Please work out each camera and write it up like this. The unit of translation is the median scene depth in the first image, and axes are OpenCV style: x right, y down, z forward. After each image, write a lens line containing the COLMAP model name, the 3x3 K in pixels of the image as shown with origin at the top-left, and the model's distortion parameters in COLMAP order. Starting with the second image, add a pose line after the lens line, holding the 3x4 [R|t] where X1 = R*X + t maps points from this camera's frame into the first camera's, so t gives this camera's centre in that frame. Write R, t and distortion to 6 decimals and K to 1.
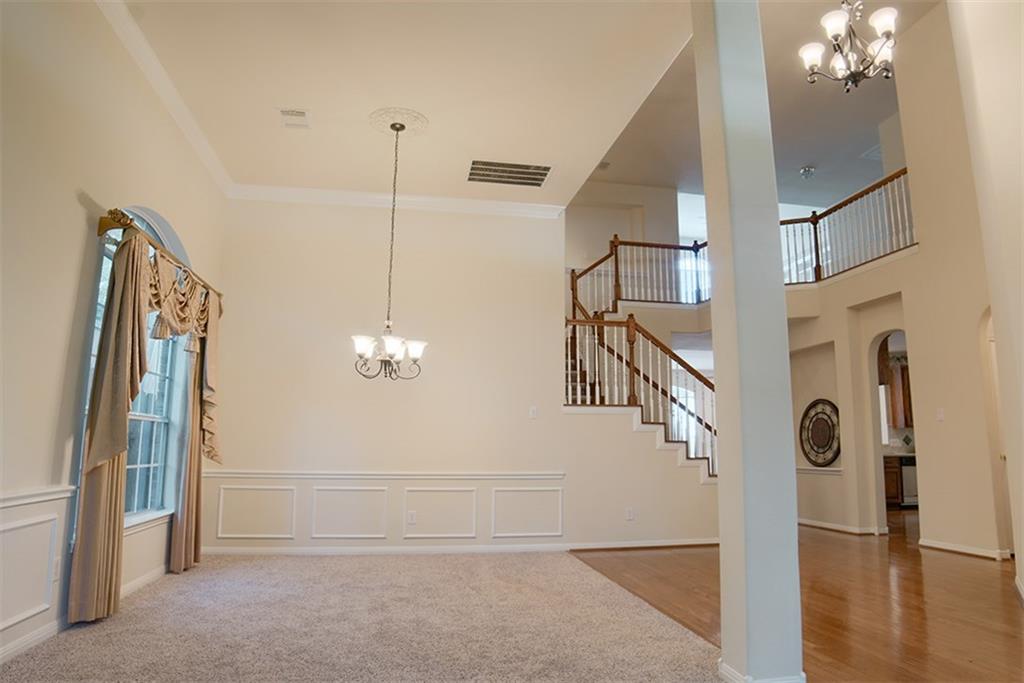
lens RADIAL K [[647.8, 0, 516.7], [0, 647.8, 348.2], [0, 0, 1]] dist [-0.081980, 0.002552]
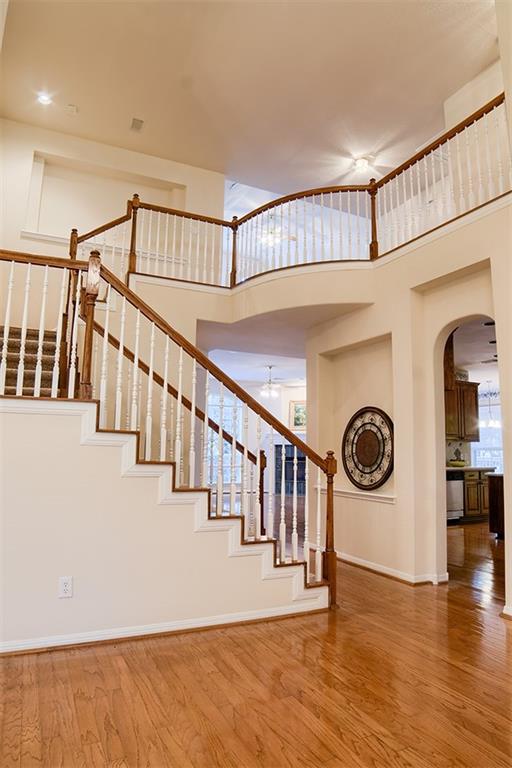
lens RADIAL K [[485.8, 0, 256.0], [0, 485.8, 384.0], [0, 0, 1]] dist [-0.081980, 0.002552]
pose [[0.966678, 0.042393, 0.252461, 0.182235], [-0.047882, 0.998731, 0.015635, 0.048643], [-0.251478, -0.027202, 0.967481, 0.442913]]
